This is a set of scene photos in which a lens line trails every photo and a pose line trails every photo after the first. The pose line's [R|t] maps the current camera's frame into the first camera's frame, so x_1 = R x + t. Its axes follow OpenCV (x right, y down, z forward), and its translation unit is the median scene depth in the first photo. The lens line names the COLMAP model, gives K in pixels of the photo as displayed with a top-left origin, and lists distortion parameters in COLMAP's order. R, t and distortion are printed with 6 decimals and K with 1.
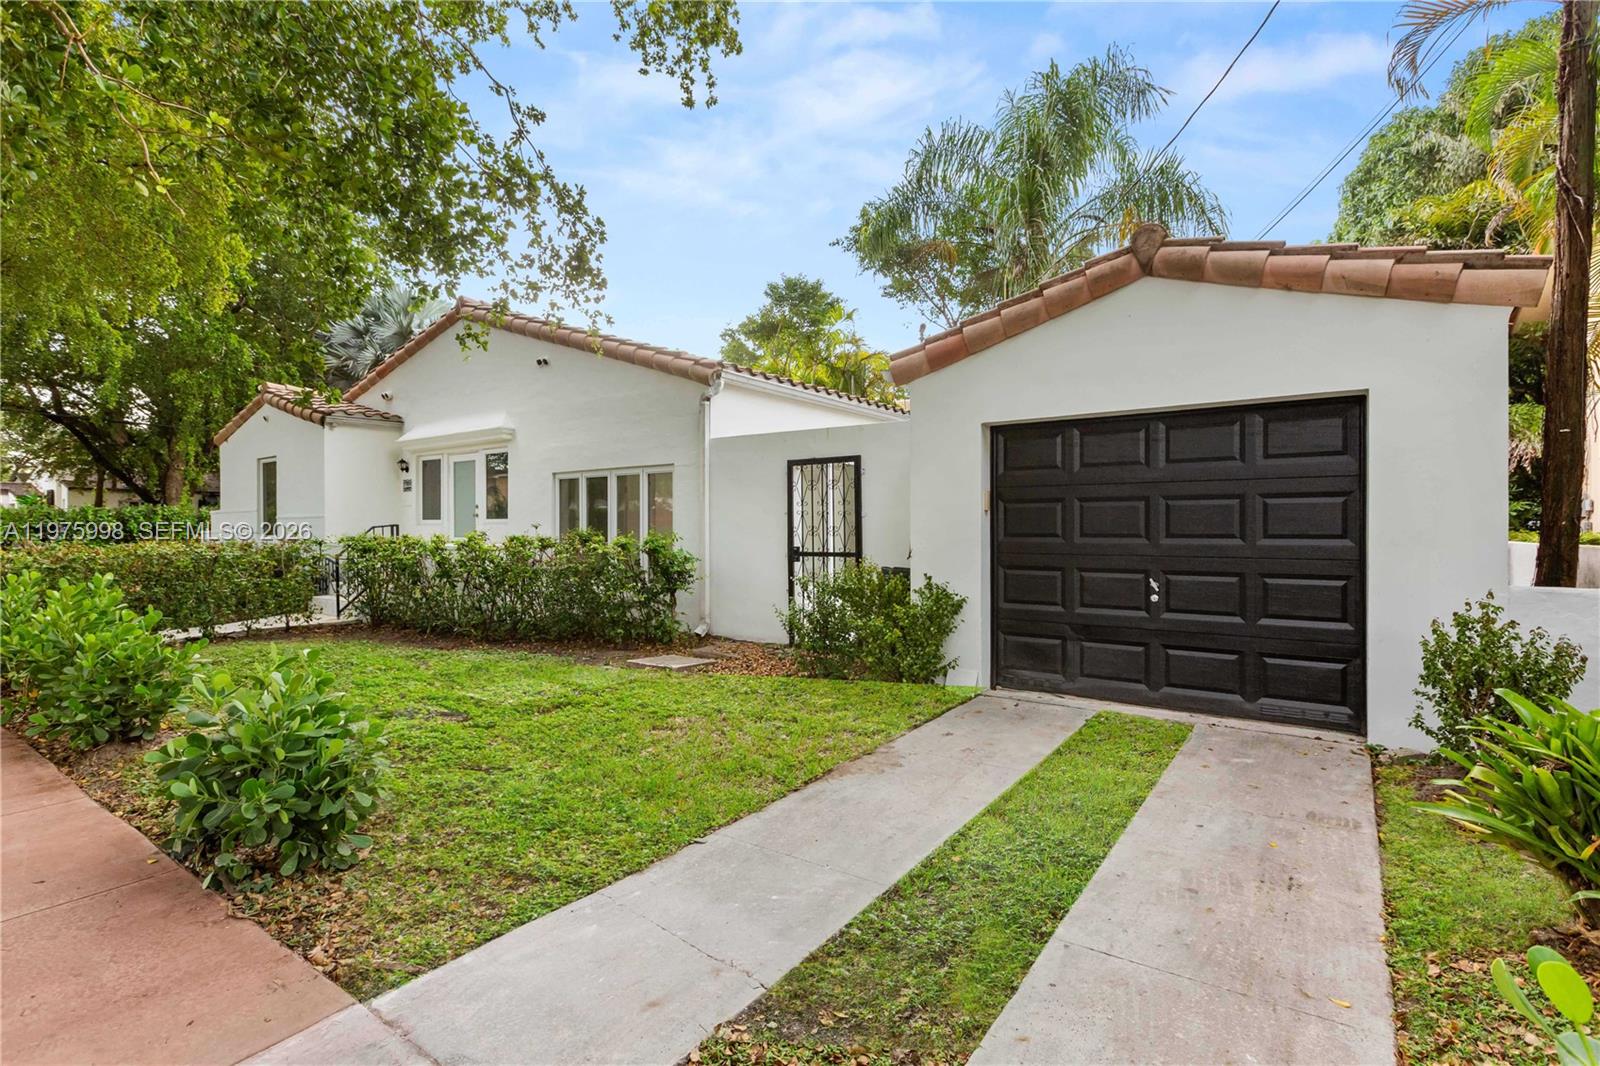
lens RADIAL K [[725.2, 0, 795.7], [0, 725.2, 537.1], [0, 0, 1]] dist [0.001883, 0.000229]
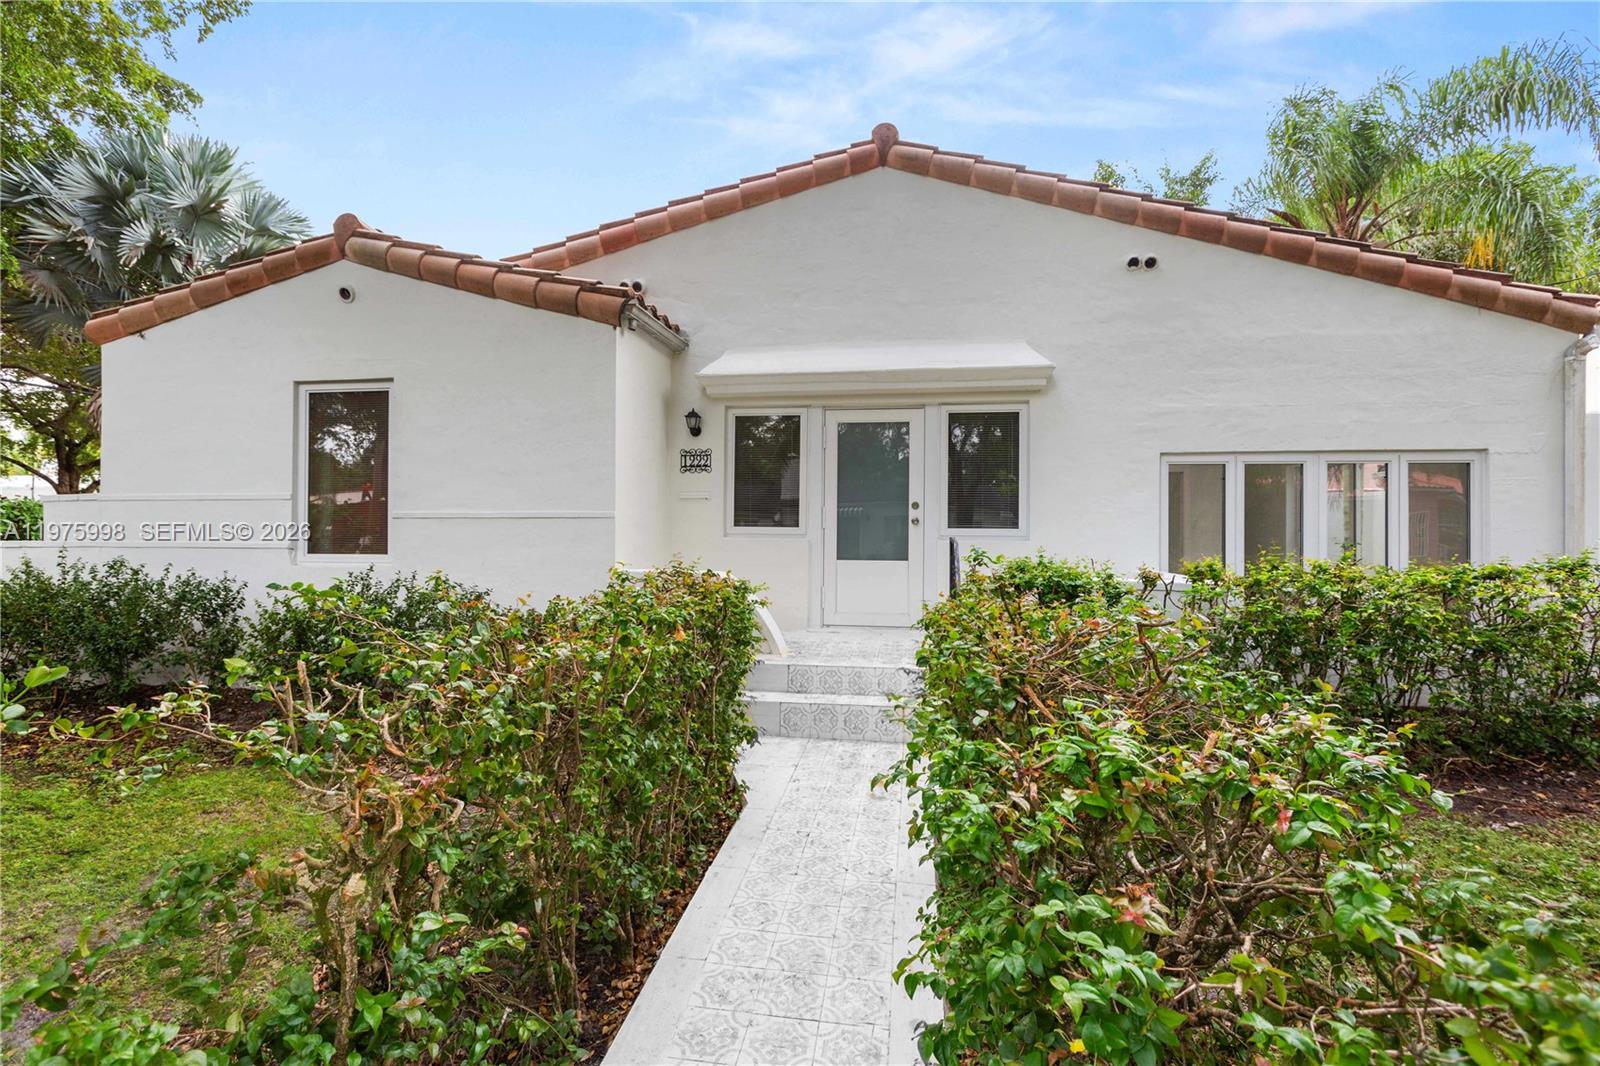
lens RADIAL K [[725.2, 0, 795.7], [0, 725.2, 537.1], [0, 0, 1]] dist [0.001883, 0.000229]
pose [[0.892750, 0.009066, 0.450460, -0.769600], [-0.004578, 0.999928, -0.011053, -0.011161], [-0.450528, 0.007805, 0.892728, 0.542170]]
